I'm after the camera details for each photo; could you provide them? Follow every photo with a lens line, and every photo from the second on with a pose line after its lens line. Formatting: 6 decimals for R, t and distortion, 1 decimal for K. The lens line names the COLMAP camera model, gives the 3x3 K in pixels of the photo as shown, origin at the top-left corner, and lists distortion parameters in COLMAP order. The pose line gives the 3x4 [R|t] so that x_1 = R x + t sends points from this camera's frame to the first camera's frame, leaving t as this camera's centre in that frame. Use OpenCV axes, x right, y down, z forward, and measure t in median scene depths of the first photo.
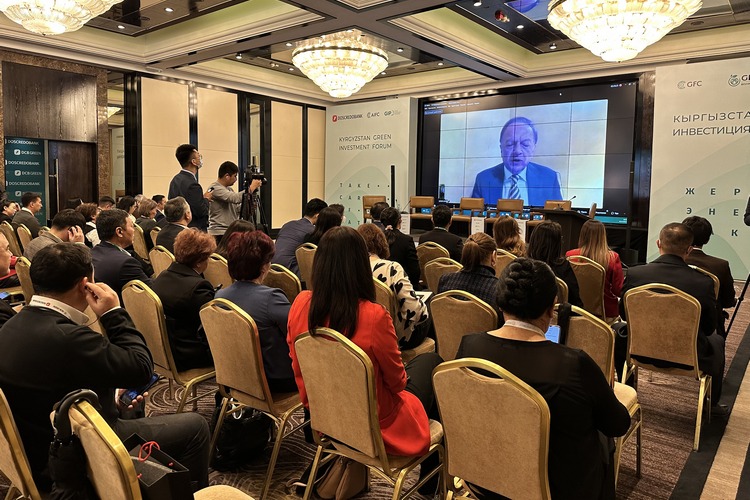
lens RADIAL K [[536.0, 0, 376.6], [0, 536.0, 238.2], [0, 0, 1]] dist [0.015517, -0.033918]
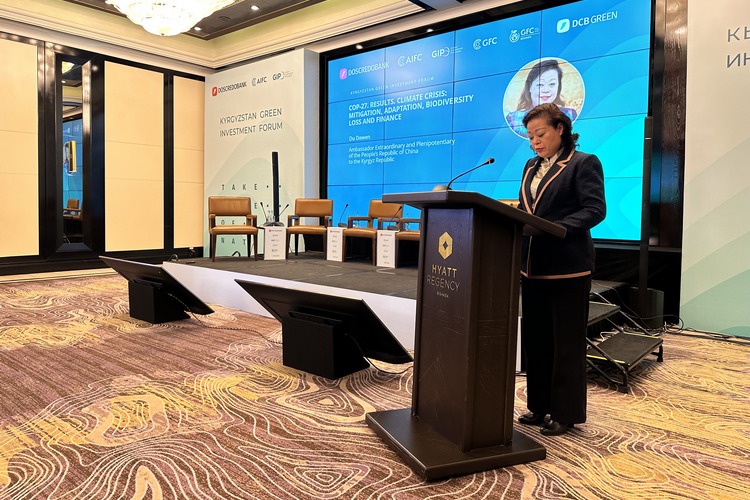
lens RADIAL K [[536.0, 0, 374.2], [0, 536.0, 240.7], [0, 0, 1]] dist [0.015517, -0.033918]
pose [[0.998930, -0.005209, -0.045963, 0.175255], [0.003676, 0.999436, -0.033376, -0.006634], [0.046111, 0.033172, 0.998385, 0.353204]]
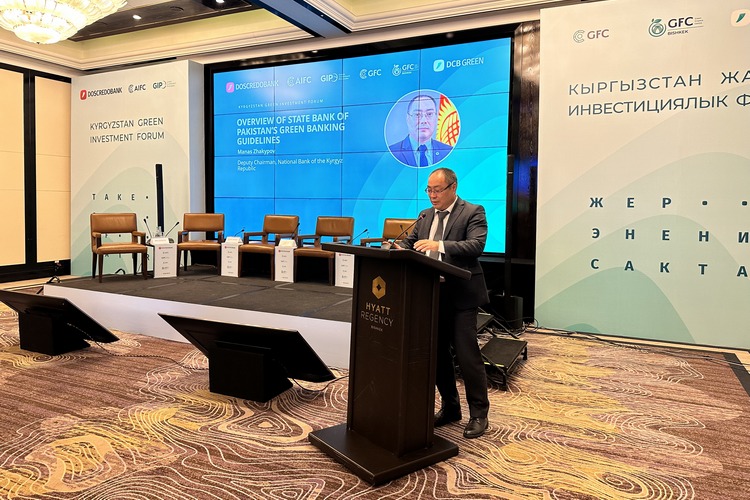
lens RADIAL K [[536.0, 0, 381.0], [0, 536.0, 233.9], [0, 0, 1]] dist [0.015517, -0.033918]
pose [[0.976050, -0.015913, 0.216964, 0.144119], [0.023633, 0.999175, -0.033034, -0.026006], [-0.216259, 0.037370, 0.975621, 0.320105]]
